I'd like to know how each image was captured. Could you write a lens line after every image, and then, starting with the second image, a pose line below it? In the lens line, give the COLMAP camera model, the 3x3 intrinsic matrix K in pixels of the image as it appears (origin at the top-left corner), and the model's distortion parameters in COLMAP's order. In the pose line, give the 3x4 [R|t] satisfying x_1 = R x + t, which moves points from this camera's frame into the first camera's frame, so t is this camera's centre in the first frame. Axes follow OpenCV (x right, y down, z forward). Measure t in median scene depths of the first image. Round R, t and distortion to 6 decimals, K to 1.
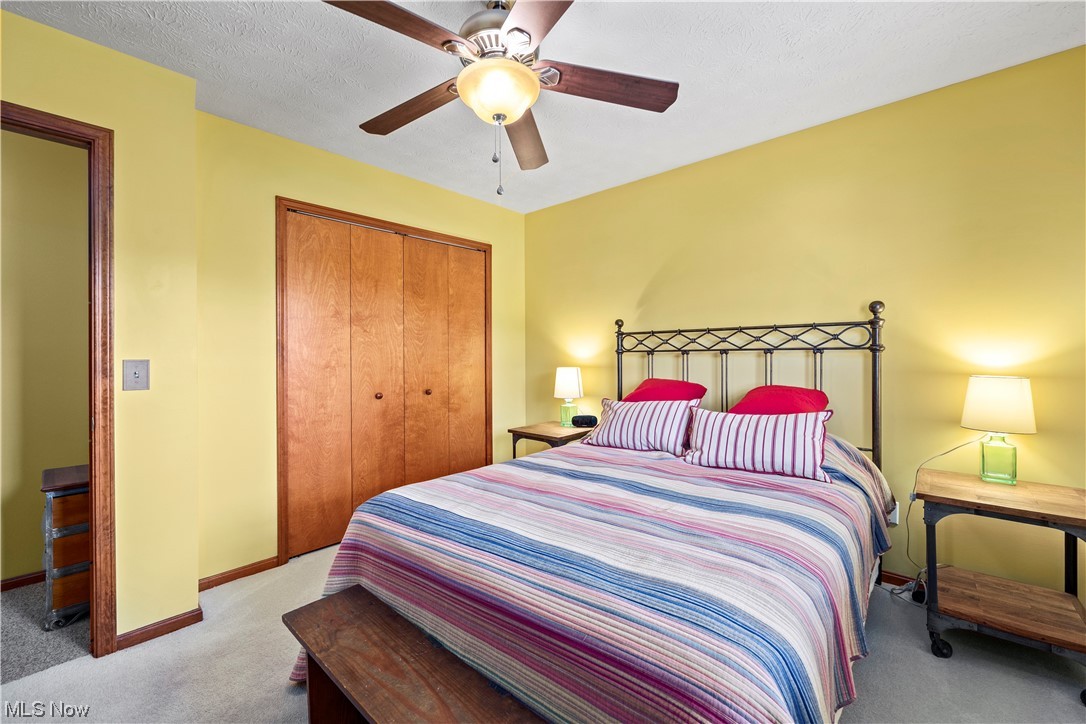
lens RADIAL K [[424.2, 0, 544.1], [0, 424.2, 352.8], [0, 0, 1]] dist [0.018762, -0.000031]
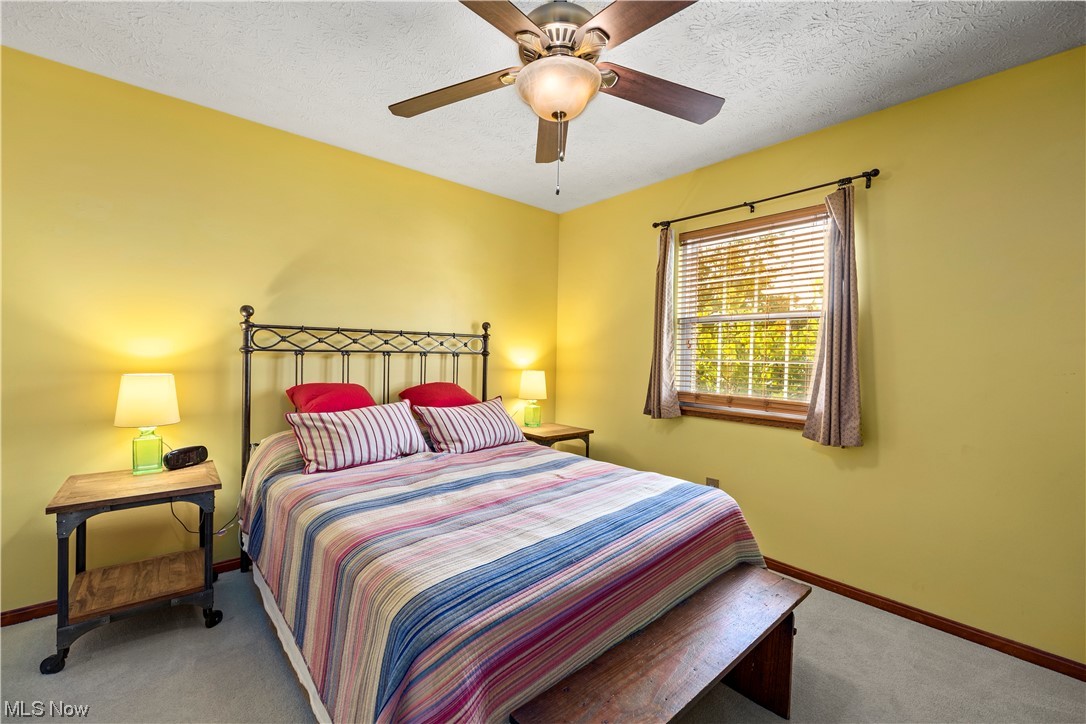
lens RADIAL K [[438.2, 0, 545.1], [0, 438.2, 356.0], [0, 0, 1]] dist [-0.002555, -0.000161]
pose [[0.140836, 0.013377, 0.989943, -0.658982], [-0.017547, 0.999785, -0.011014, 0.009827], [-0.989877, -0.015820, 0.141041, 0.531746]]
